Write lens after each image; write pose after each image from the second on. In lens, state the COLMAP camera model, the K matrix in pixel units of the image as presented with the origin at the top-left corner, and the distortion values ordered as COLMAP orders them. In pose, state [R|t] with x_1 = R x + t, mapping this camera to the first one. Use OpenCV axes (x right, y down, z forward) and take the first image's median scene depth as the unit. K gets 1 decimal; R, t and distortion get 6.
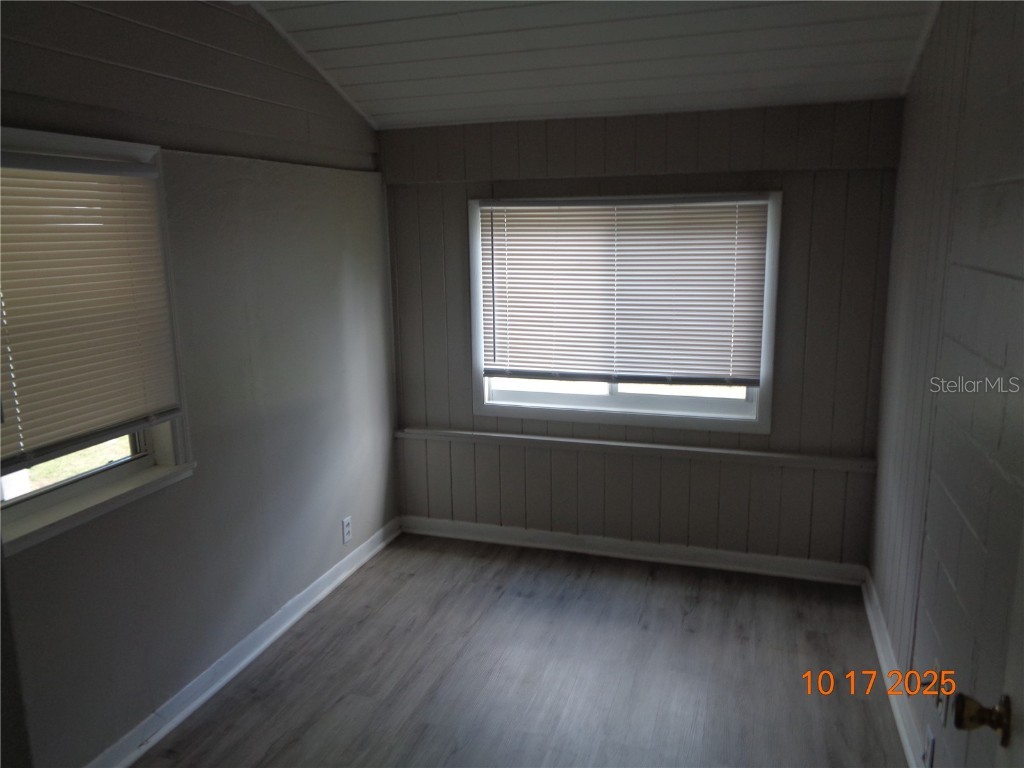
lens RADIAL K [[773.7, 0, 508.5], [0, 773.7, 384.6], [0, 0, 1]] dist [0.008534, 0.008984]
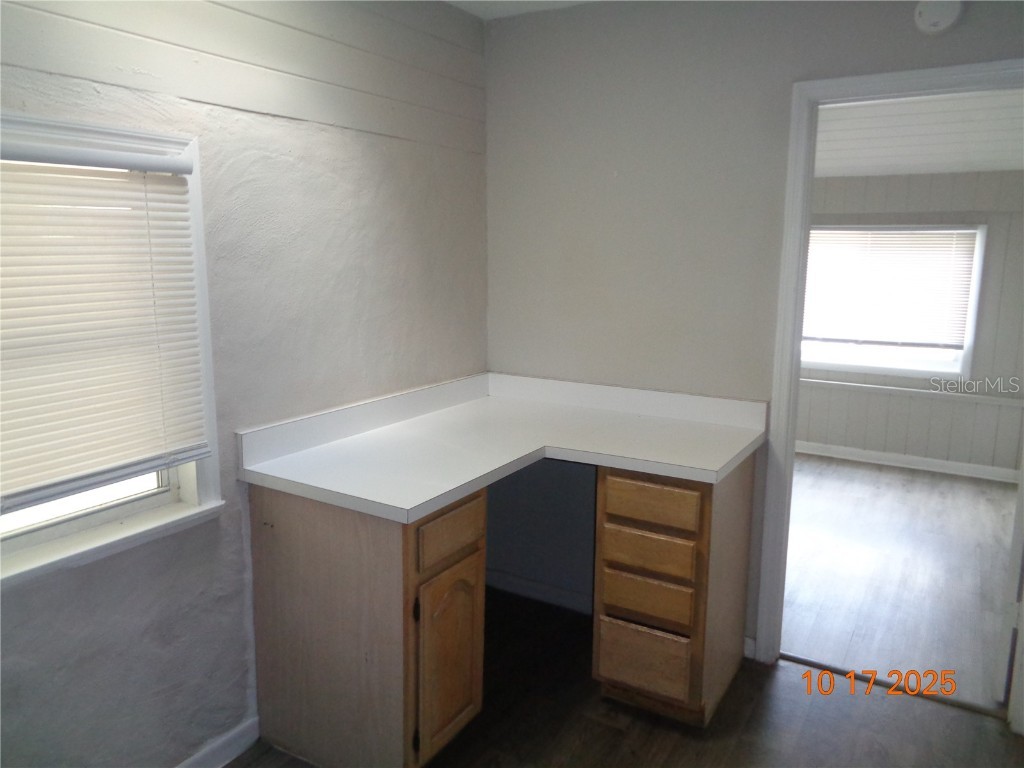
lens RADIAL K [[773.7, 0, 515.8], [0, 773.7, 380.5], [0, 0, 1]] dist [0.008534, 0.008984]
pose [[0.975719, 0.063928, -0.209488, -0.219203], [-0.070135, 0.997288, -0.022327, 0.161188], [0.207493, 0.036477, 0.977556, -0.698543]]
